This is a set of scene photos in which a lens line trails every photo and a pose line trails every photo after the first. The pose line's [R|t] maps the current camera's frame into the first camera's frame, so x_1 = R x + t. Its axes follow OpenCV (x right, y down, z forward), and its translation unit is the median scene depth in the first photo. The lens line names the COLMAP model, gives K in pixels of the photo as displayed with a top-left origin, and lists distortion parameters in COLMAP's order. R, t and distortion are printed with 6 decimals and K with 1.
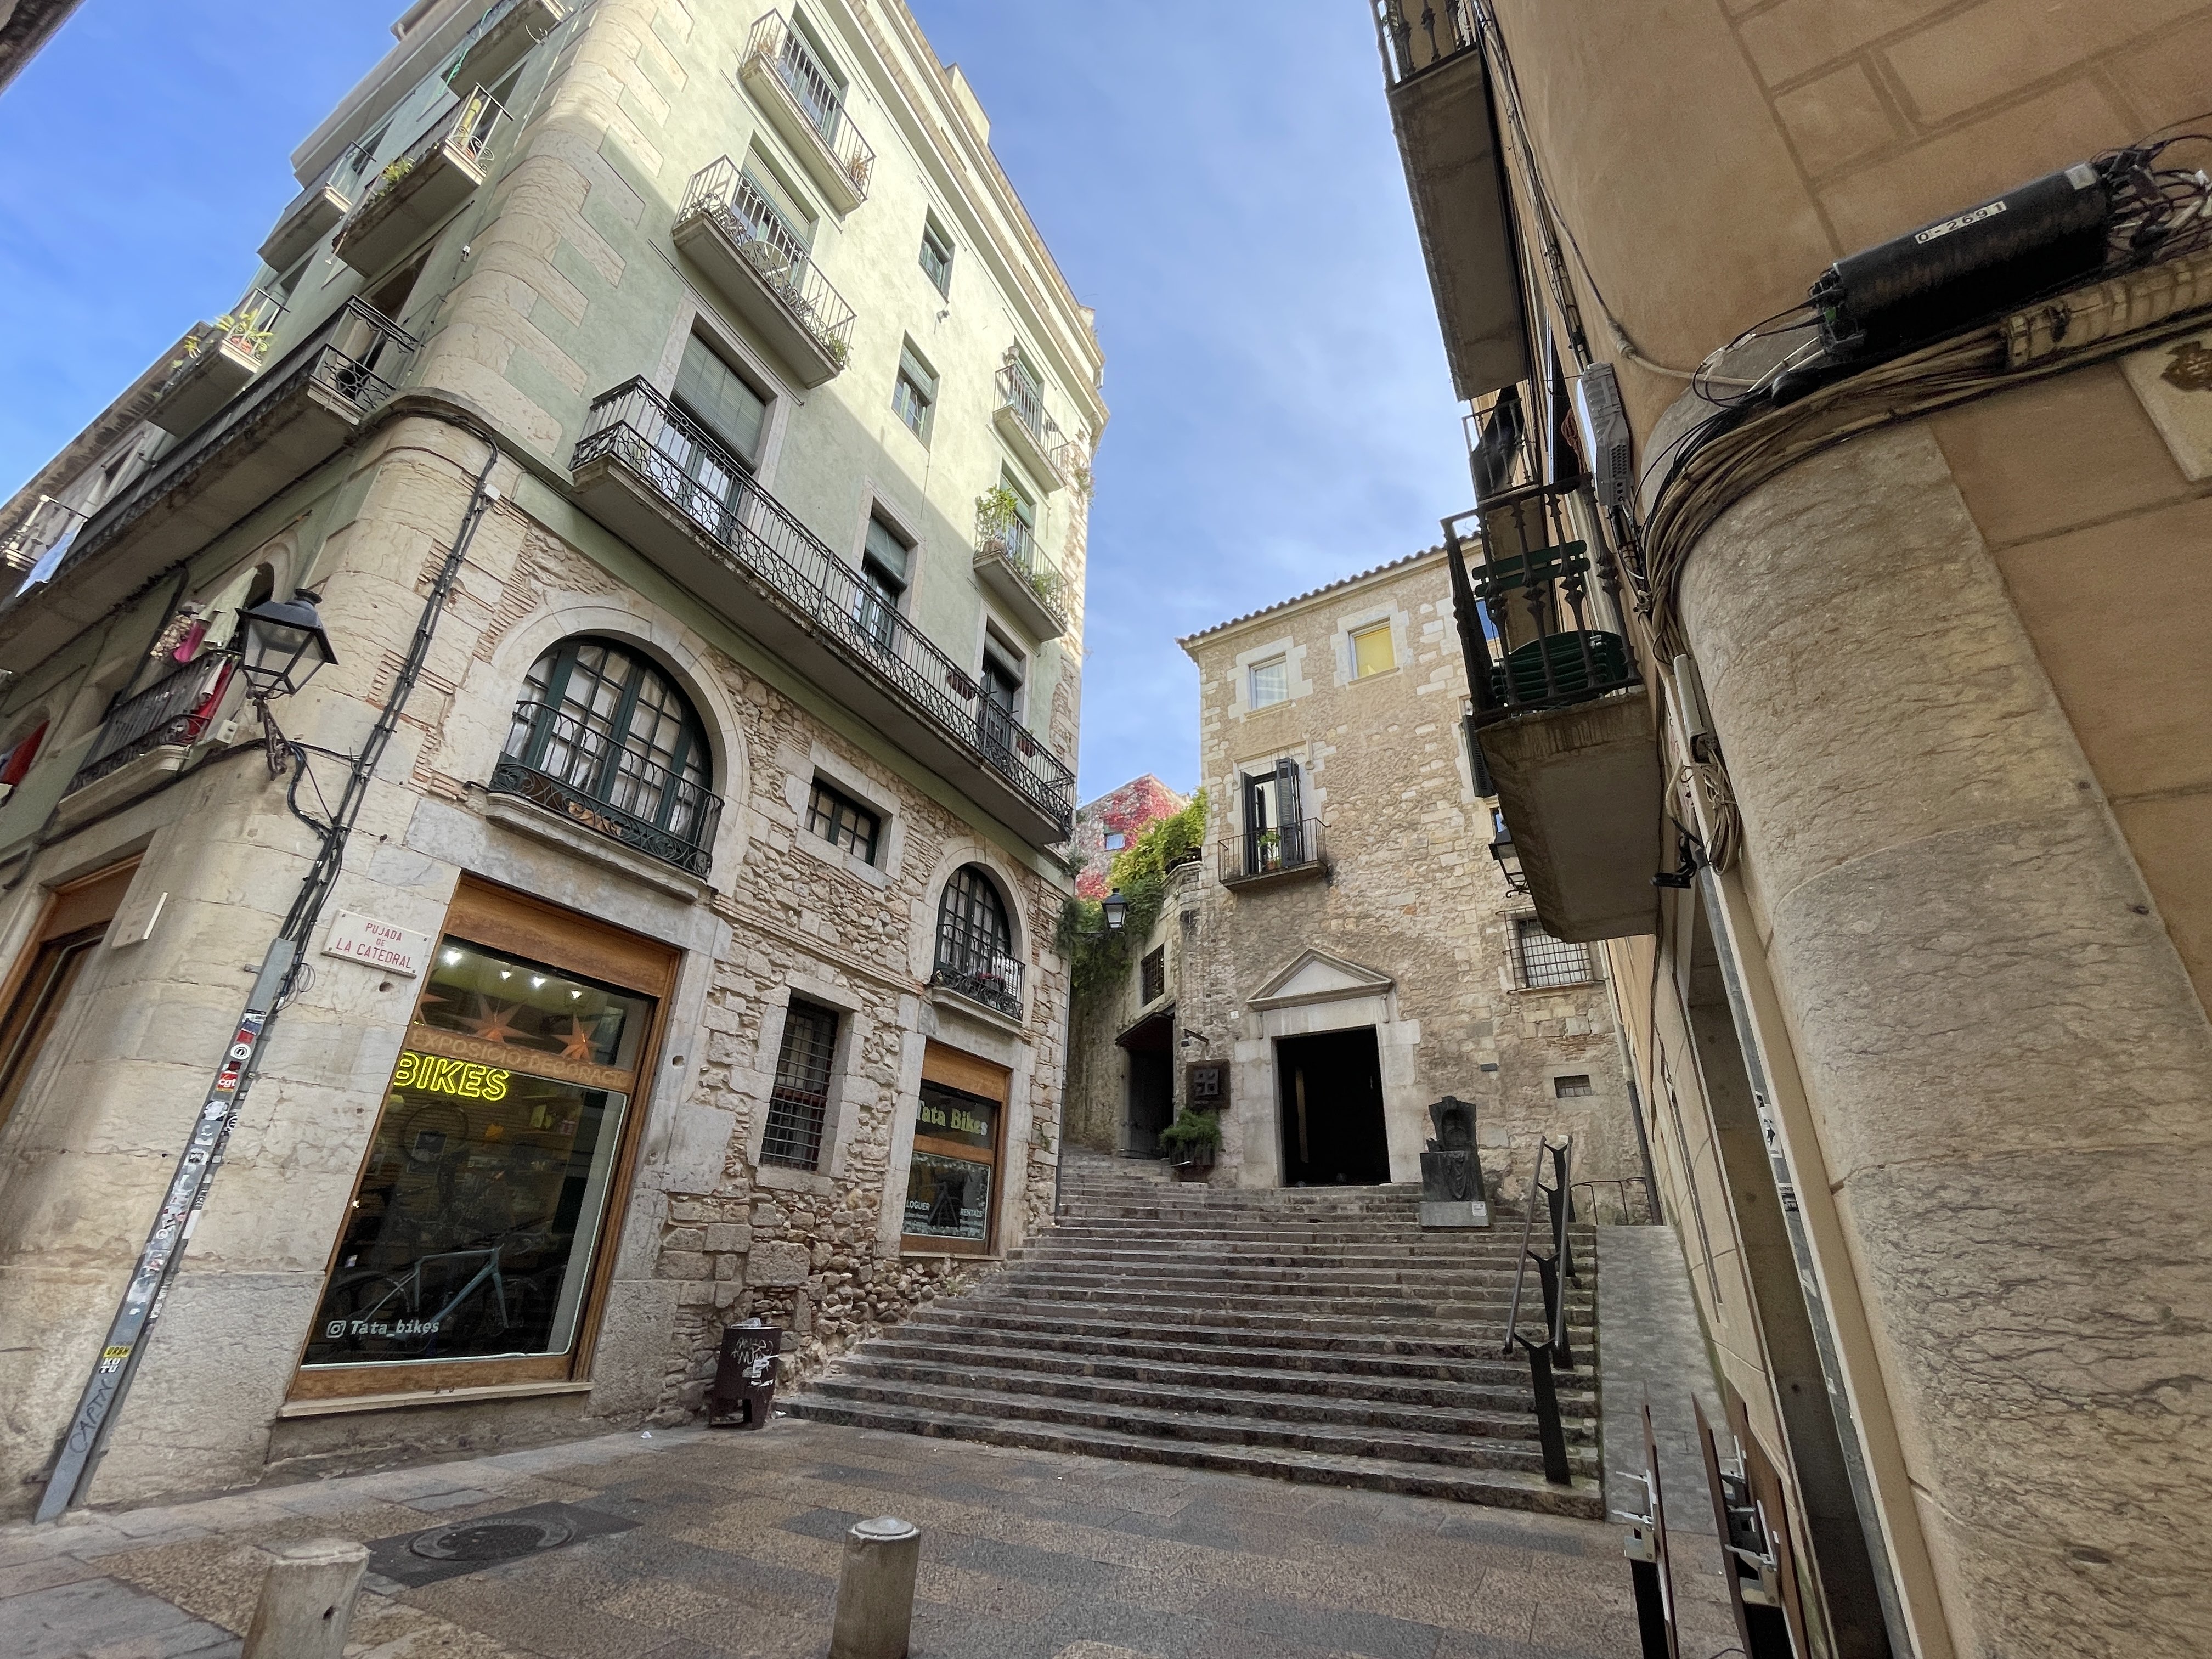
lens RADIAL K [[932.7, 0, 1106.0], [0, 932.7, 829.5], [0, 0, 1]] dist [0.002014, -0.000209]
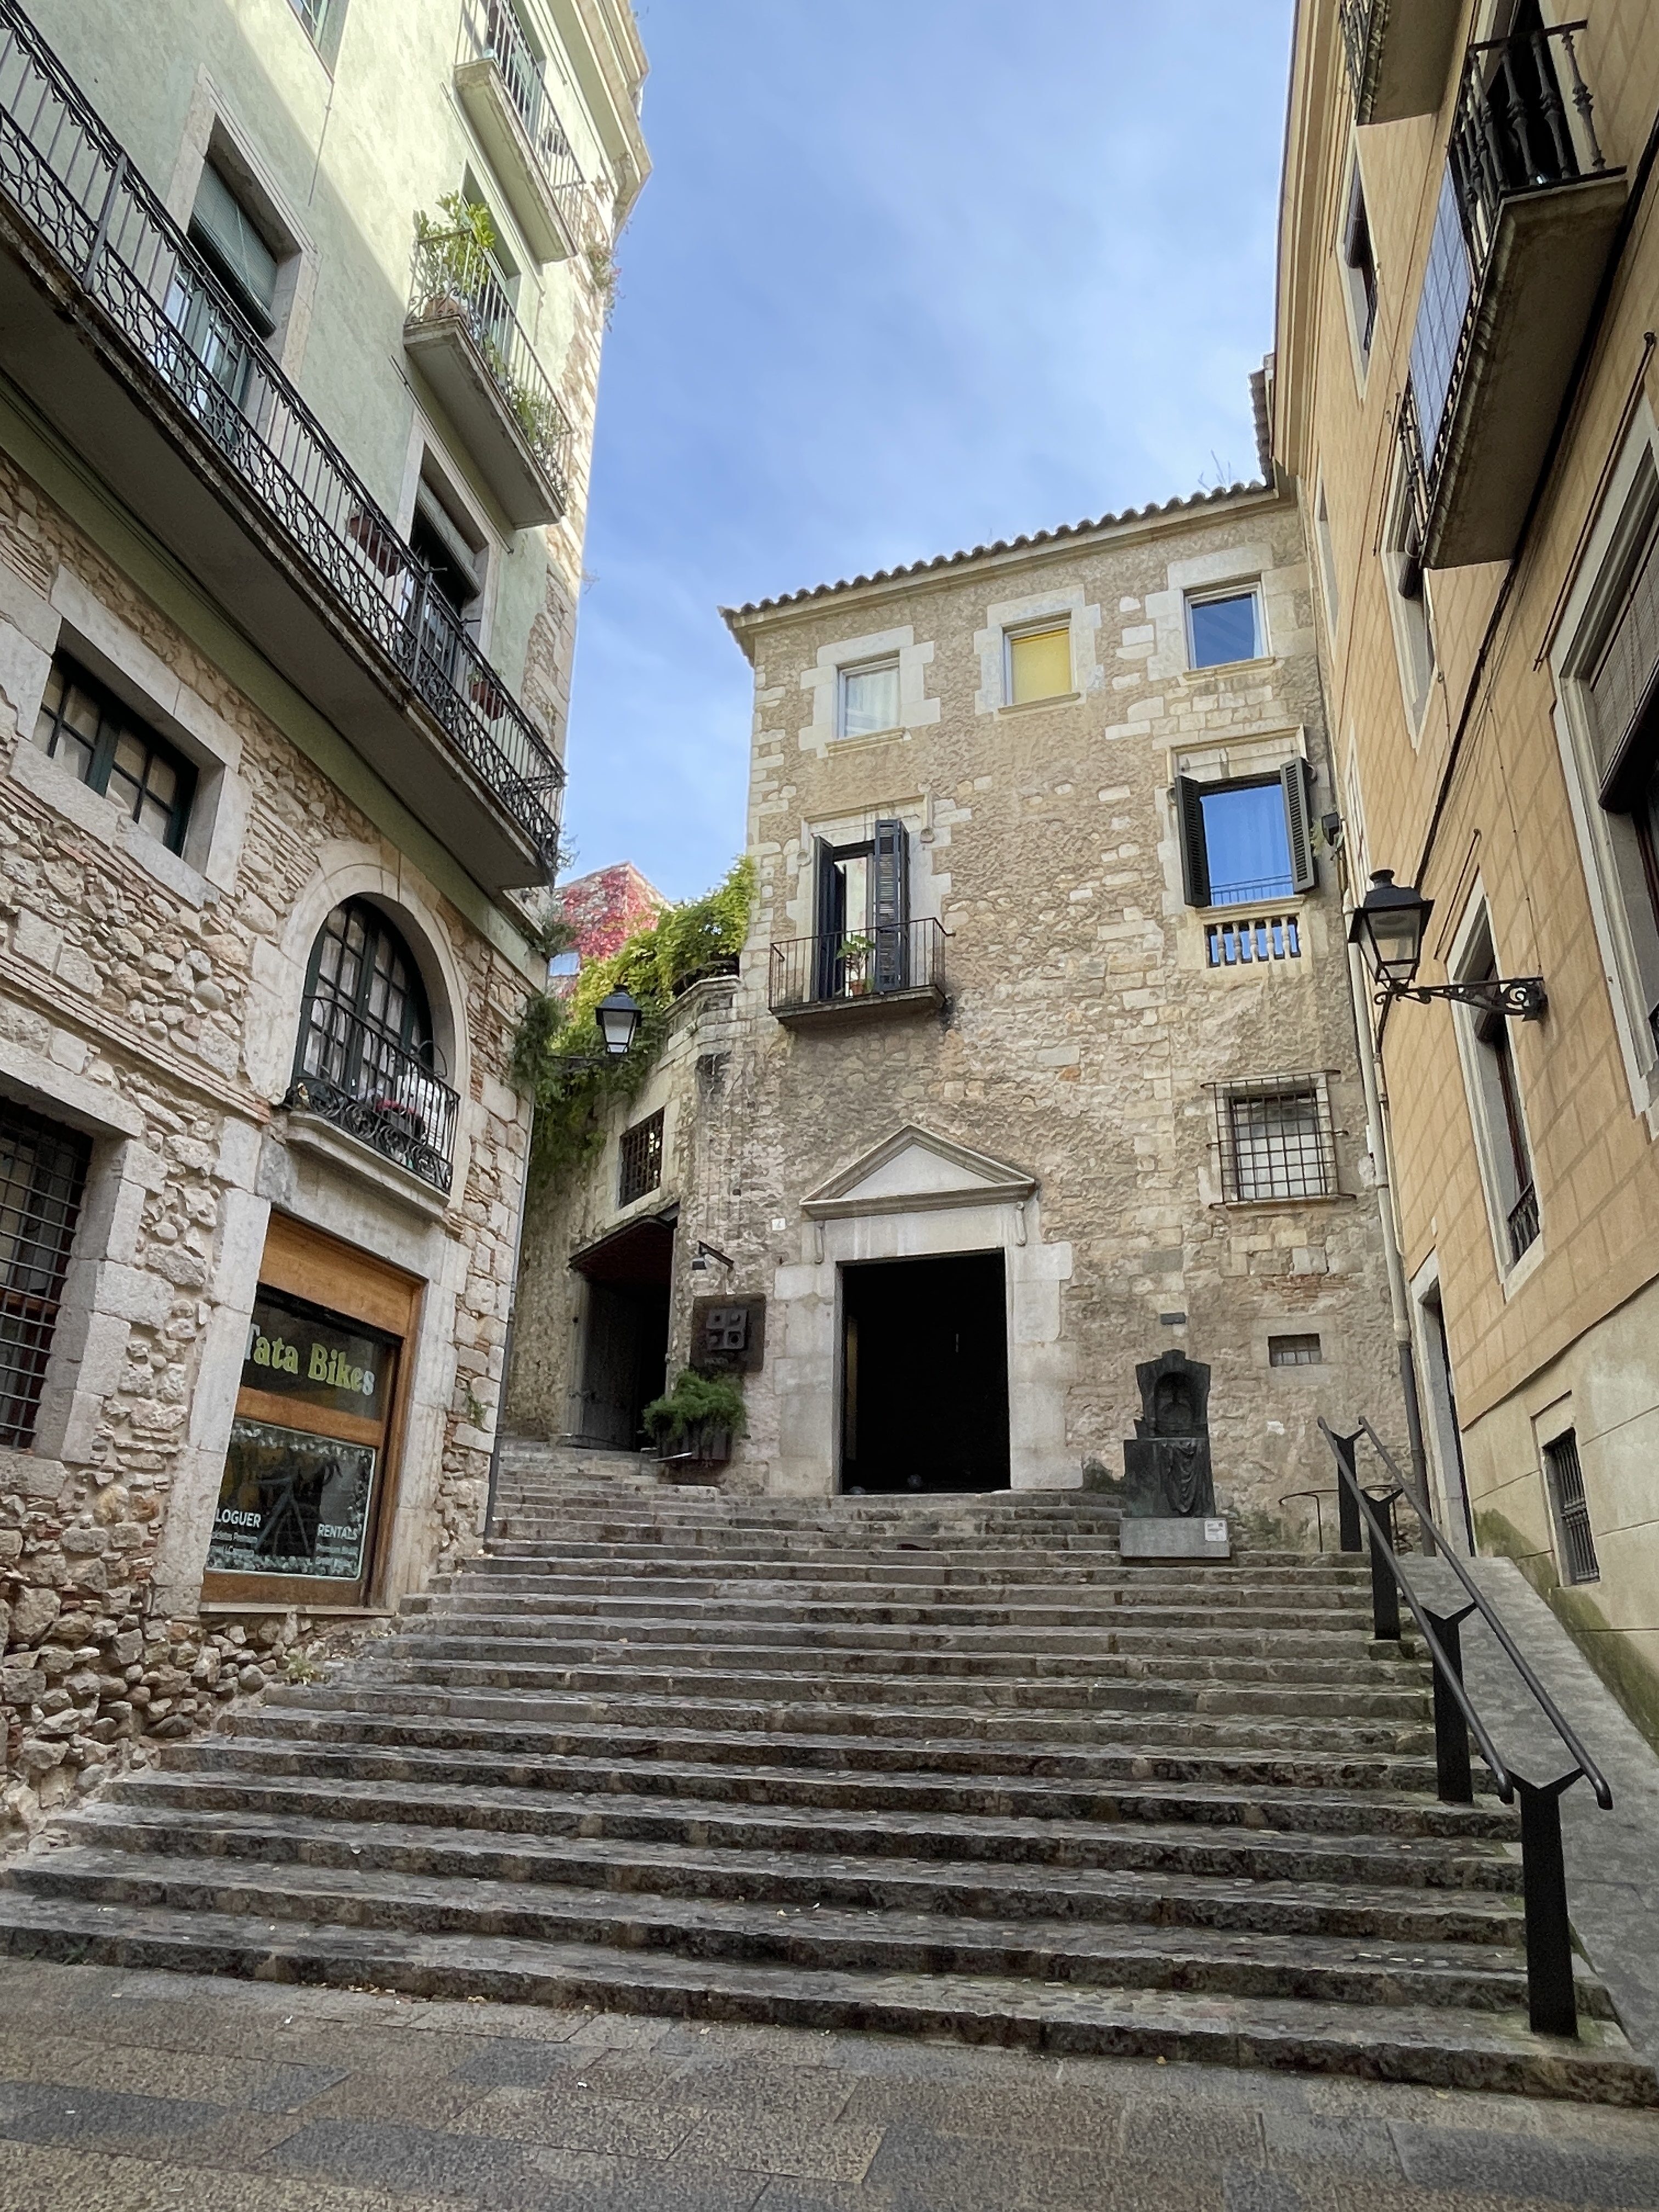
lens RADIAL K [[1394.4, 0, 829.5], [0, 1394.4, 1106.0], [0, 0, 1]] dist [-0.000934, 0.000019]
pose [[0.974171, 0.070586, 0.214495, -0.056666], [-0.090169, 0.992469, 0.082918, 0.070903], [-0.207027, -0.100117, 0.973199, 0.174004]]
